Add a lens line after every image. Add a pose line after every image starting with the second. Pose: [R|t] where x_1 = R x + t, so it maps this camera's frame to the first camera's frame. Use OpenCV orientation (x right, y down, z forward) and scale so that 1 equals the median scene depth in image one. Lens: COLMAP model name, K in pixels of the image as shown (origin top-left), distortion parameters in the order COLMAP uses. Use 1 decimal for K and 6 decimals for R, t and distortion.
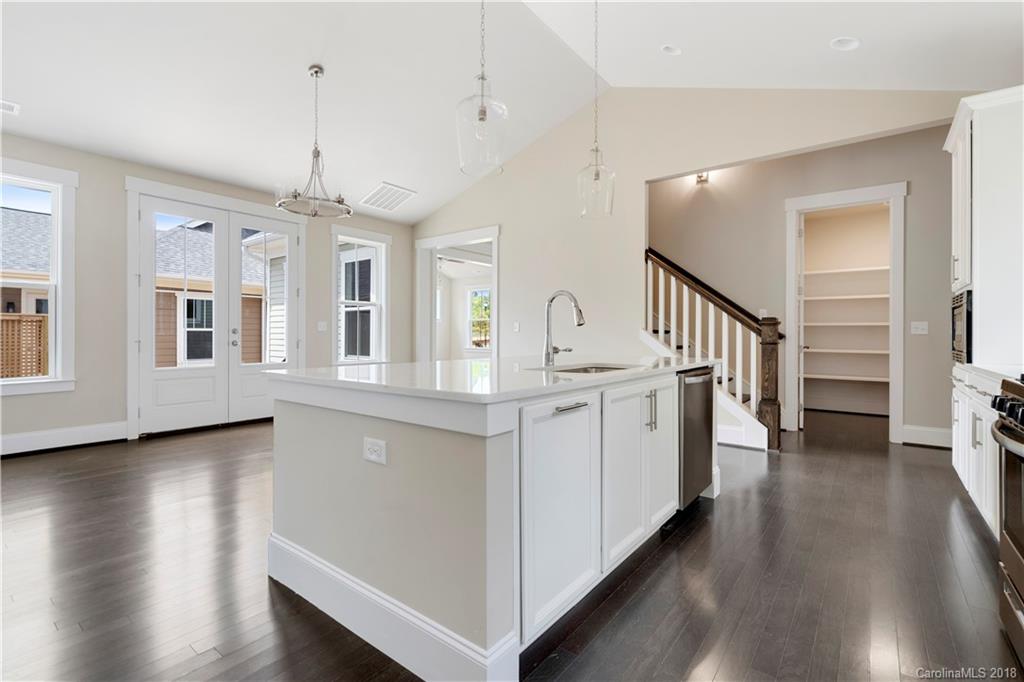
lens RADIAL K [[467.5, 0, 511.4], [0, 467.5, 332.9], [0, 0, 1]] dist [-0.001065, 0.000948]
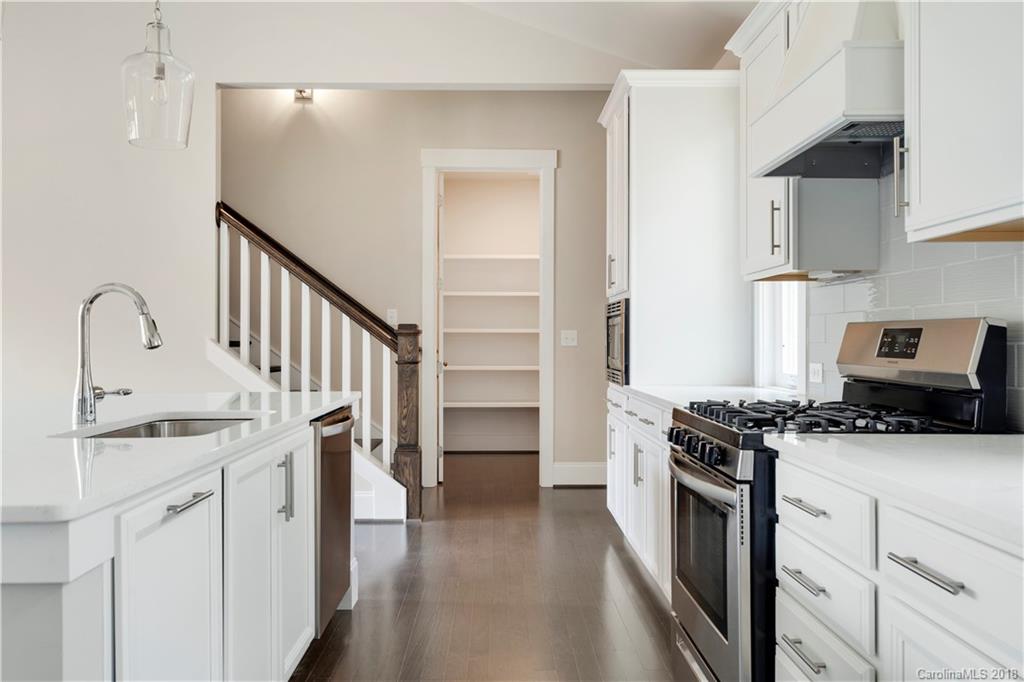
lens RADIAL K [[813.3, 0, 509.0], [0, 813.3, 339.3], [0, 0, 1]] dist [-0.005380, 0.002763]
pose [[0.780485, -0.005214, 0.625153, -0.083756], [0.002409, 0.999983, 0.005332, -0.020261], [-0.625170, -0.002655, 0.780484, -0.010103]]
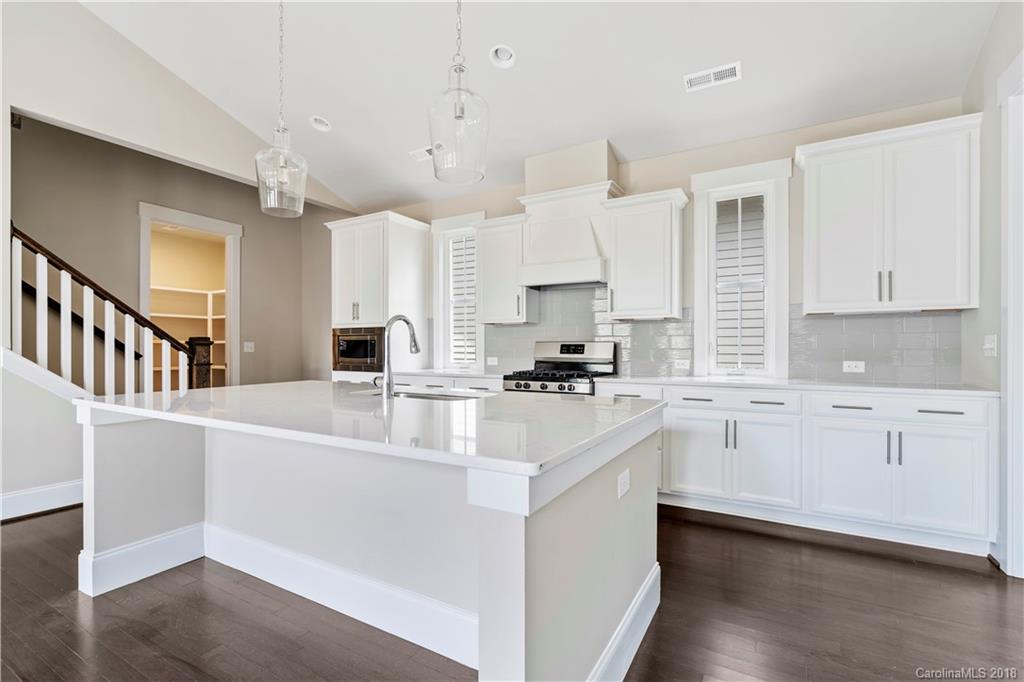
lens RADIAL K [[467.5, 0, 508.9], [0, 467.5, 344.9], [0, 0, 1]] dist [-0.001065, 0.000948]
pose [[-0.137334, -0.000238, 0.990525, -0.573476], [-0.002459, 0.999997, -0.000101, -0.022877], [-0.990522, -0.002449, -0.137334, 0.632079]]
